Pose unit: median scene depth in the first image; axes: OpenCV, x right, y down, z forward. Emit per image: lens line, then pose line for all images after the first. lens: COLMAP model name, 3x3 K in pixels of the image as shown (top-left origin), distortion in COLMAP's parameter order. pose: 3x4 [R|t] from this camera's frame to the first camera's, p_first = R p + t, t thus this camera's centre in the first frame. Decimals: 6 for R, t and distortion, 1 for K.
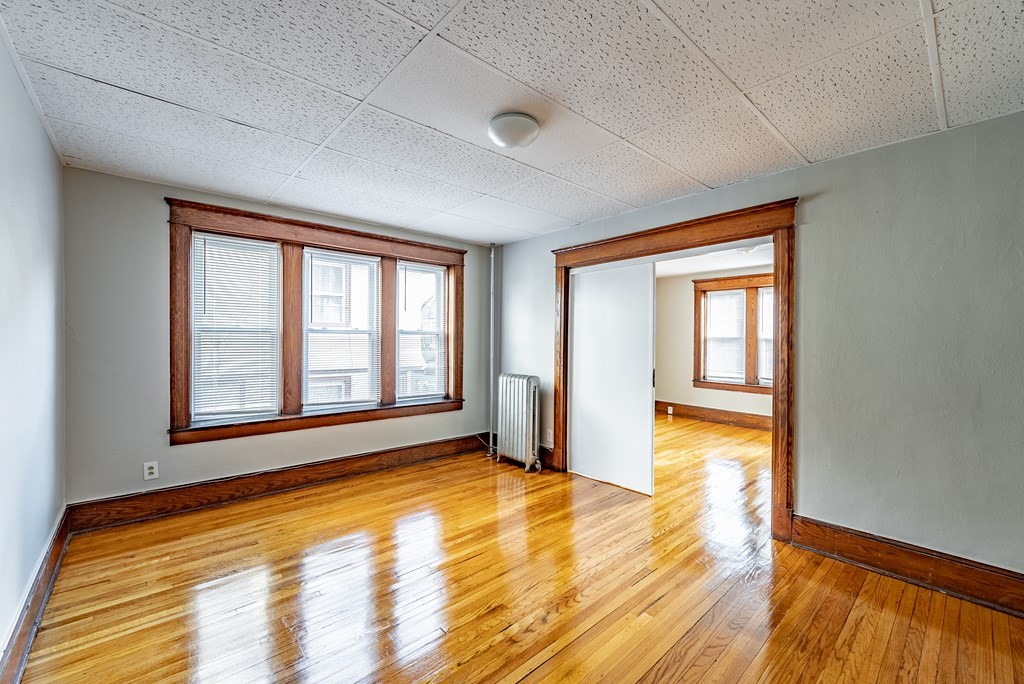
lens RADIAL K [[420.7, 0, 512.0], [0, 420.7, 342.0], [0, 0, 1]] dist [0.000492, -0.000151]
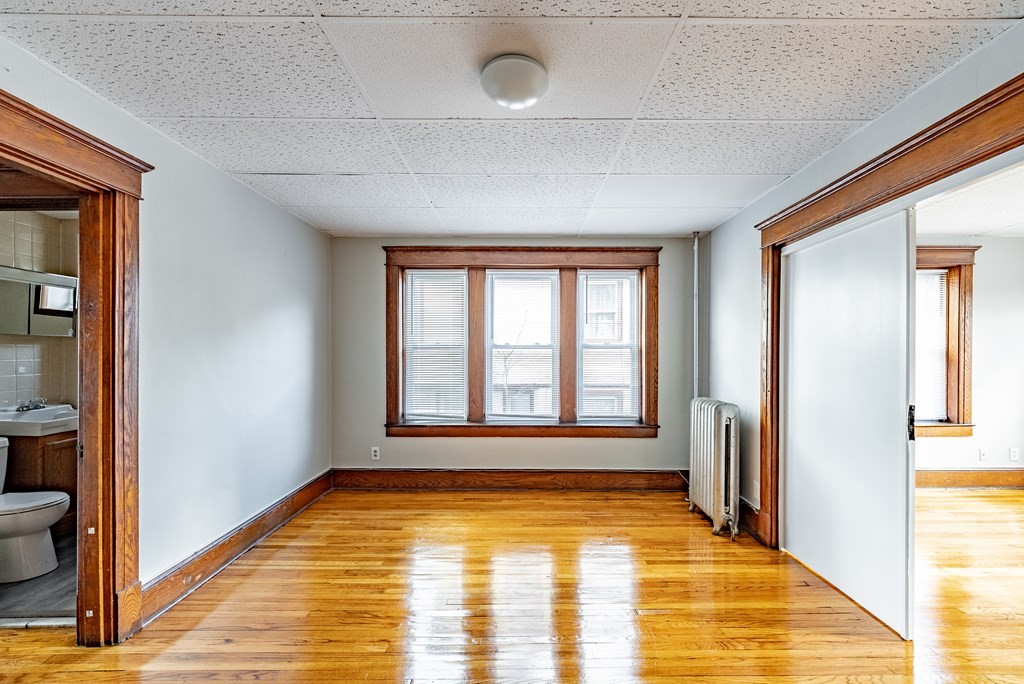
lens RADIAL K [[422.5, 0, 524.9], [0, 422.5, 353.6], [0, 0, 1]] dist [0.000395, -0.000174]
pose [[0.749093, -0.006341, -0.662434, 0.279764], [-0.000222, 0.999952, -0.009823, 0.002378], [0.662465, 0.007505, 0.749056, 0.228011]]
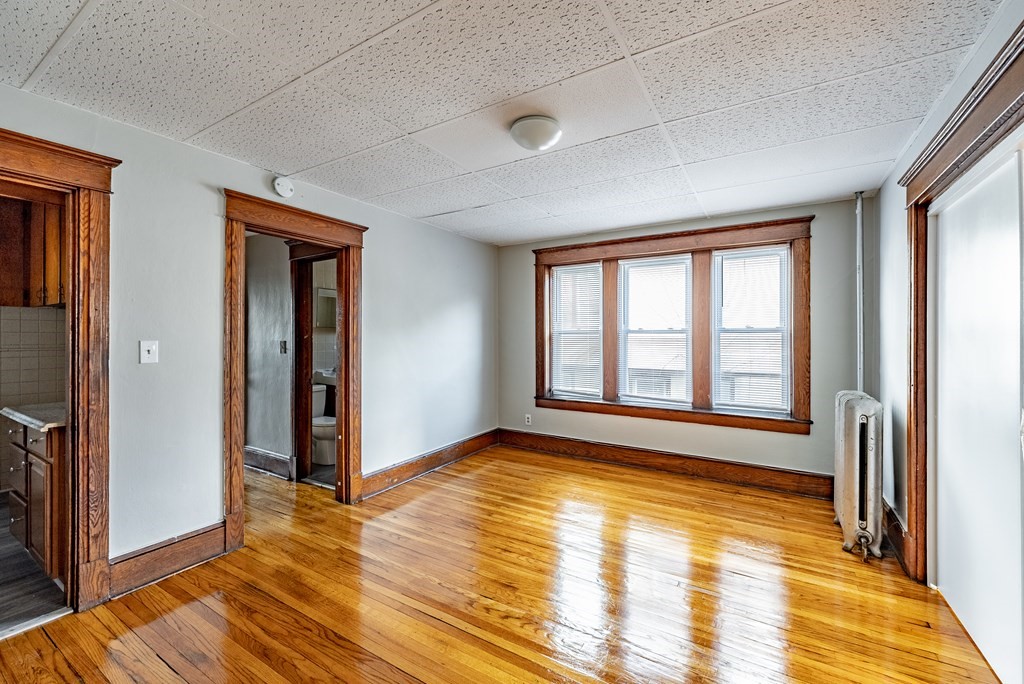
lens RADIAL K [[421.6, 0, 510.5], [0, 421.6, 335.8], [0, 0, 1]] dist [0.000539, -0.000246]
pose [[0.282923, -0.010691, -0.959083, 0.504326], [-0.005161, 0.999906, -0.012669, 0.001589], [0.959129, 0.008534, 0.282841, 0.345373]]
